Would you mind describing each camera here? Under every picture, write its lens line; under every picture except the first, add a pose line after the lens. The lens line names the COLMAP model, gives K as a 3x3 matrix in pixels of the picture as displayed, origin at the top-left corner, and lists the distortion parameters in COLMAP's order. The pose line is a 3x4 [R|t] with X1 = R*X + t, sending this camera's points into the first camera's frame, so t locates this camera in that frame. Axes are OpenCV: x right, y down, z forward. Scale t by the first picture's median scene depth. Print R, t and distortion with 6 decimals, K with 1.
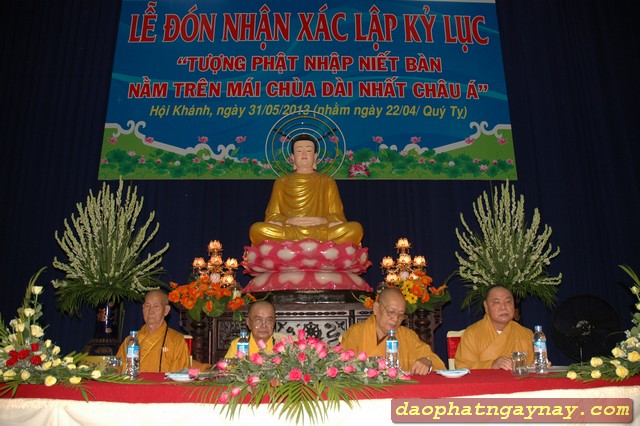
lens RADIAL K [[500.7, 0, 320.0], [0, 500.7, 213.0], [0, 0, 1]] dist [-0.174469, 0.161054]
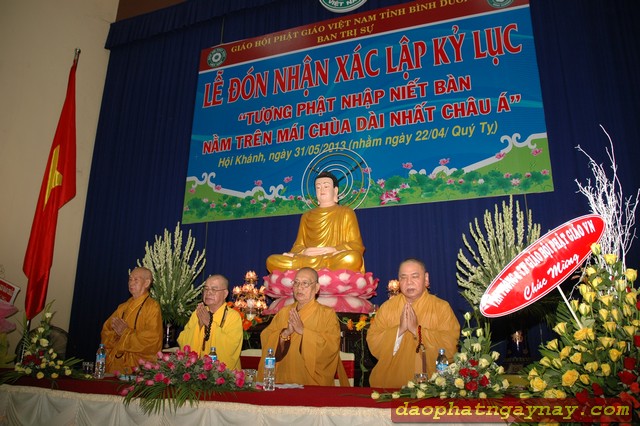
lens RADIAL K [[500.7, 0, 320.0], [0, 500.7, 213.0], [0, 0, 1]] dist [-0.174469, 0.161054]
pose [[0.925944, -0.082486, -0.368543, 0.319239], [0.068616, 0.996359, -0.050607, -0.008880], [0.371375, 0.021571, 0.928232, -0.031896]]
